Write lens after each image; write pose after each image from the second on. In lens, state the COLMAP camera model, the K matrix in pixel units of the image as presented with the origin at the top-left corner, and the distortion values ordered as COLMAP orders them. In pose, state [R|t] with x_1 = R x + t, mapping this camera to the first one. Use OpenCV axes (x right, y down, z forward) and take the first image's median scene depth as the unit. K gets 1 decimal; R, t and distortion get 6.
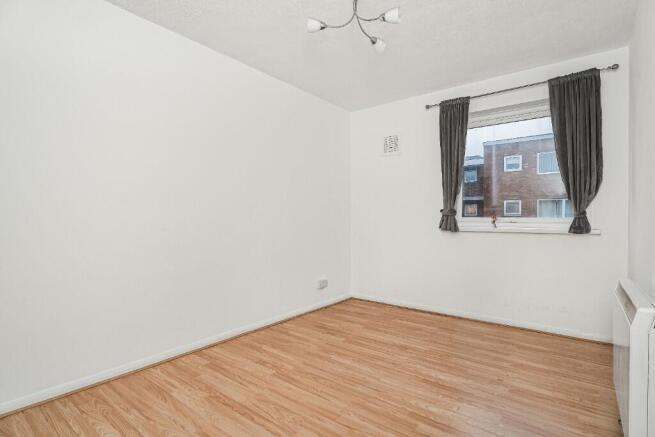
lens RADIAL K [[320.9, 0, 324.9], [0, 320.9, 219.8], [0, 0, 1]] dist [0.004464, 0.000353]
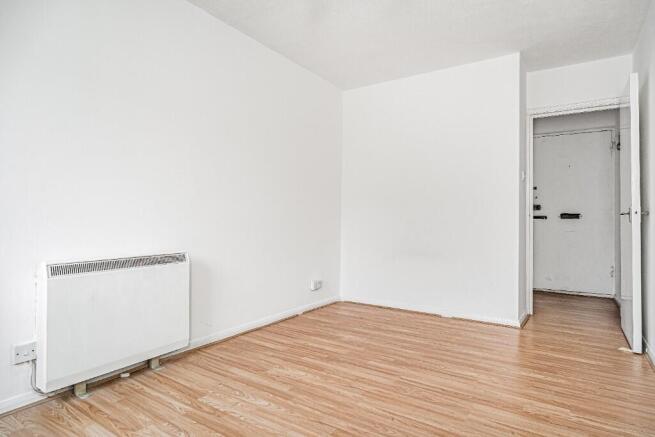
lens RADIAL K [[363.7, 0, 327.0], [0, 363.7, 217.4], [0, 0, 1]] dist [-0.047988, -0.001113]
pose [[-0.996411, -0.010477, -0.083991, 0.237005], [-0.010110, 0.999937, -0.004788, 0.056922], [0.084035, -0.003922, -0.996455, 1.949572]]
